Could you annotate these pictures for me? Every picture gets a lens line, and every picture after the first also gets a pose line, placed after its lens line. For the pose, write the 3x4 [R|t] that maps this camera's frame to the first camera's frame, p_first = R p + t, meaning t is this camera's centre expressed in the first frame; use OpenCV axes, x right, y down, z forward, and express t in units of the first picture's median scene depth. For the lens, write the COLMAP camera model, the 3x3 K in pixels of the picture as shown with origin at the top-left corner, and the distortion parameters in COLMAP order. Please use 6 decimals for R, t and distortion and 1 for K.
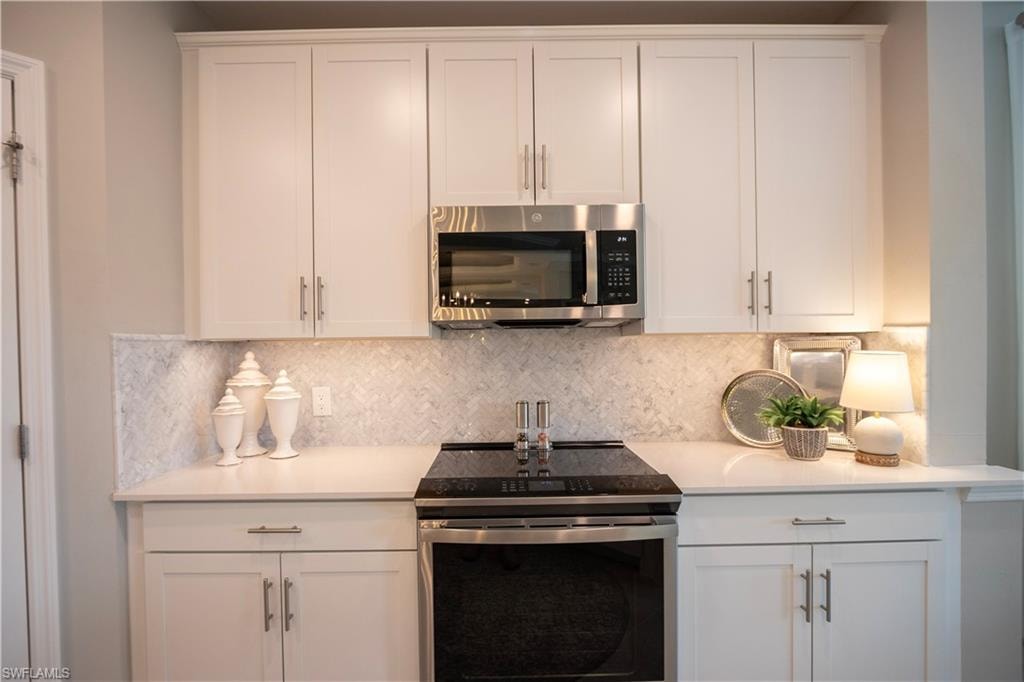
lens RADIAL K [[476.9, 0, 503.0], [0, 476.9, 346.0], [0, 0, 1]] dist [-0.018830, 0.001410]
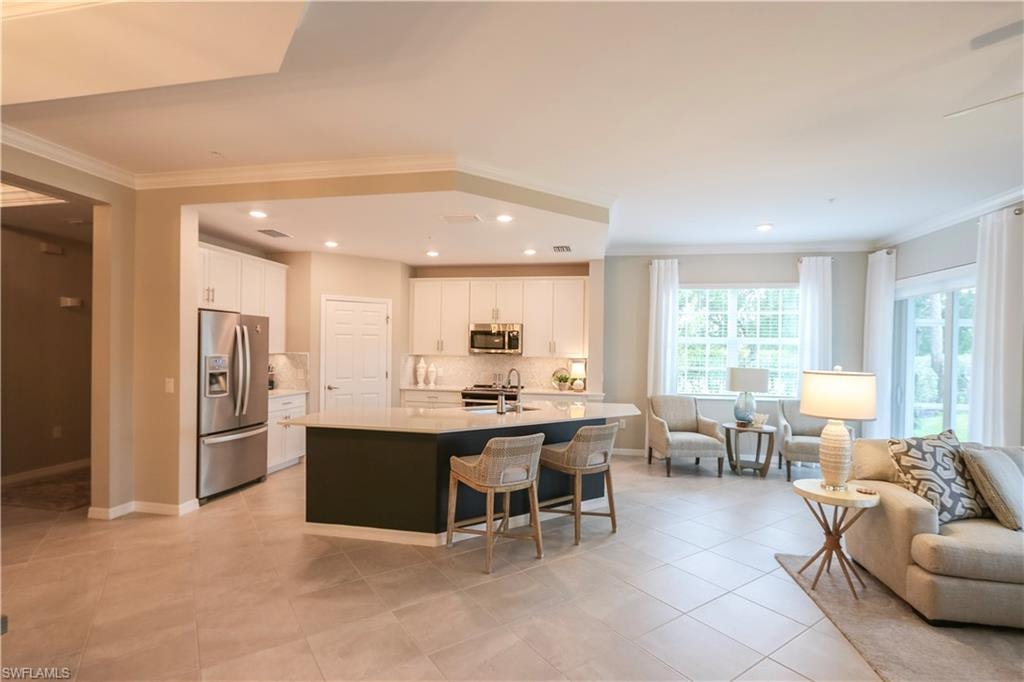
lens RADIAL K [[479.7, 0, 499.8], [0, 479.7, 352.2], [0, 0, 1]] dist [-0.019844, 0.001016]
pose [[0.981196, 0.030468, -0.190597, 0.859248], [-0.029742, 0.999535, 0.006669, -0.082700], [0.190711, -0.000874, 0.981646, -2.856269]]
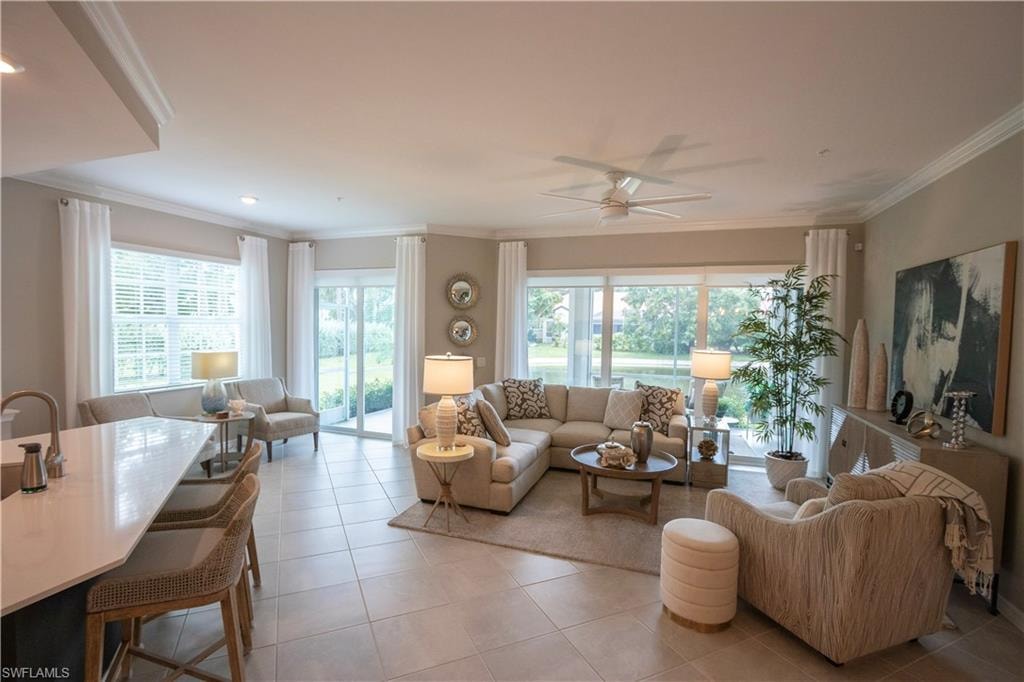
lens RADIAL K [[471.6, 0, 503.3], [0, 471.6, 348.4], [0, 0, 1]] dist [-0.015391, 0.000700]
pose [[0.351046, -0.024771, 0.936030, -0.213734], [-0.017812, 0.999292, 0.033125, -0.153736], [-0.936189, -0.028301, 0.350356, -1.921456]]
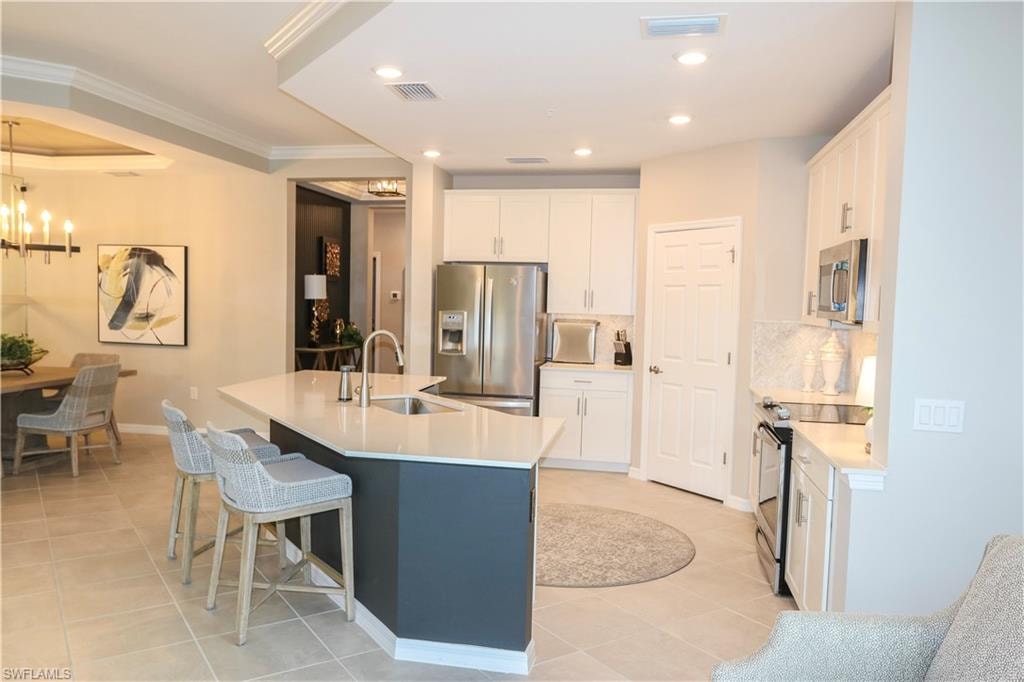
lens RADIAL K [[755.1, 0, 506.7], [0, 755.1, 350.9], [0, 0, 1]] dist [-0.004359, 0.008864]
pose [[-0.202315, 0.072543, -0.976630, 2.607522], [-0.028302, 0.996403, 0.079874, -0.114411], [0.978911, 0.043801, -0.199534, 0.444235]]
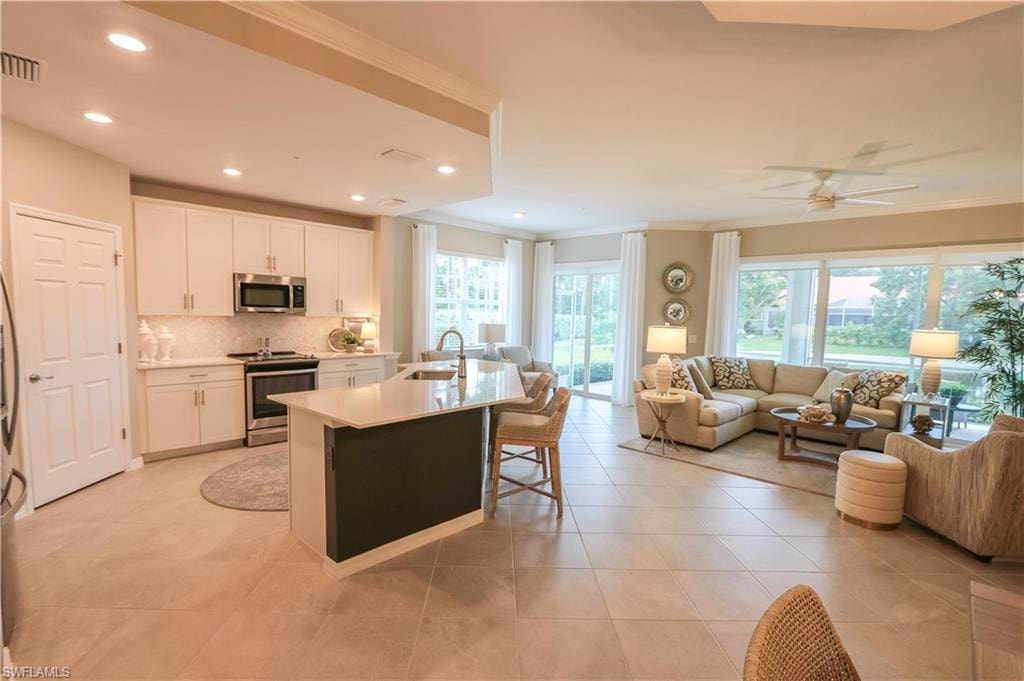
lens RADIAL K [[477.1, 0, 502.2], [0, 477.1, 352.7], [0, 0, 1]] dist [-0.015518, 0.000837]
pose [[0.703125, -0.030601, 0.710407, -1.084126], [-0.030367, 0.996870, 0.072997, -0.057067], [-0.710417, -0.072899, 0.699995, -2.266061]]
